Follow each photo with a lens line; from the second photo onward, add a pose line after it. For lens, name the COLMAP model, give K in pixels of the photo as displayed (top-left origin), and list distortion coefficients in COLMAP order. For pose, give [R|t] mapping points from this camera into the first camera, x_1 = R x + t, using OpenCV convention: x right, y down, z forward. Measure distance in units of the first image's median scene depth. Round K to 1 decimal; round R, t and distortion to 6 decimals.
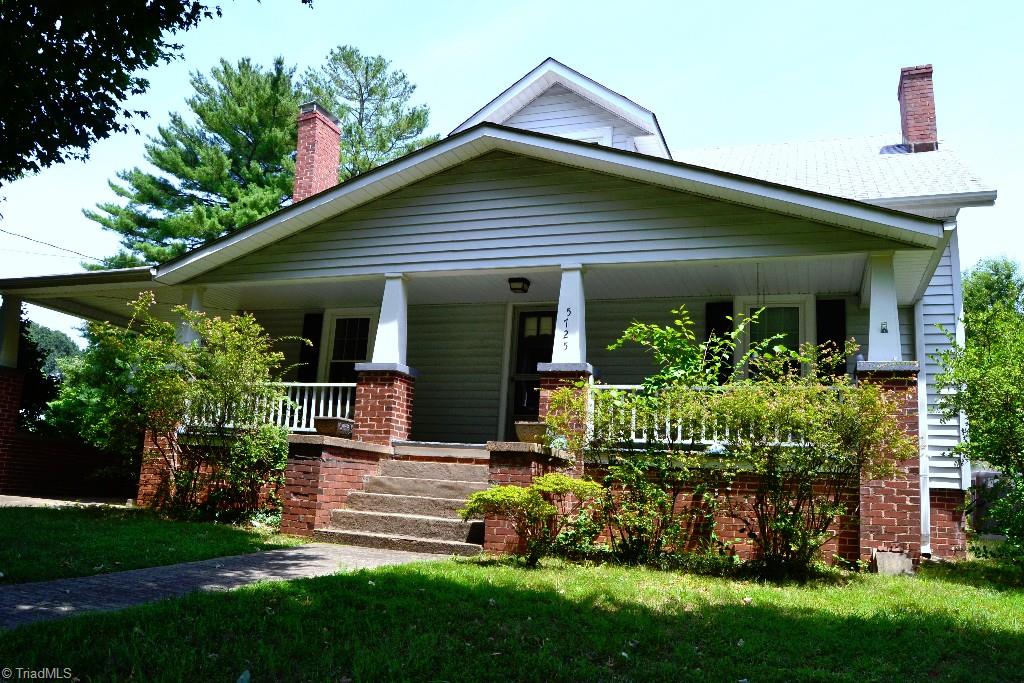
lens RADIAL K [[822.5, 0, 515.5], [0, 822.5, 344.9], [0, 0, 1]] dist [-0.084328, 0.012593]
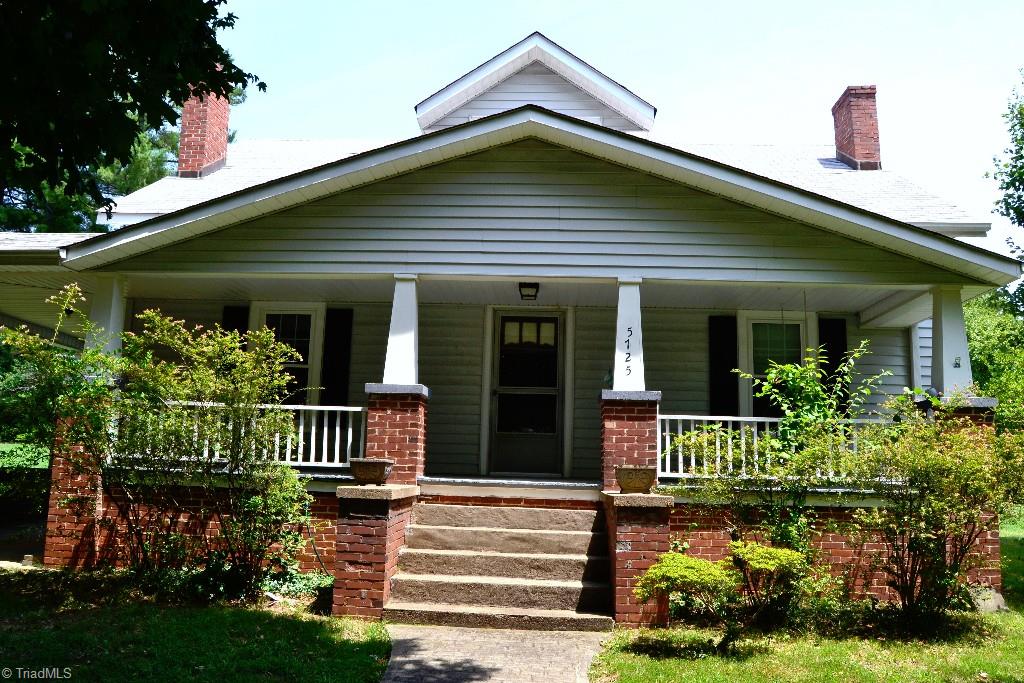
lens RADIAL K [[822.5, 0, 509.7], [0, 822.5, 340.2], [0, 0, 1]] dist [-0.084328, 0.012593]
pose [[0.951311, 0.018637, 0.307668, -0.309321], [-0.030337, 0.998985, 0.033288, -0.052678], [-0.306735, -0.041001, 0.950911, 0.177485]]
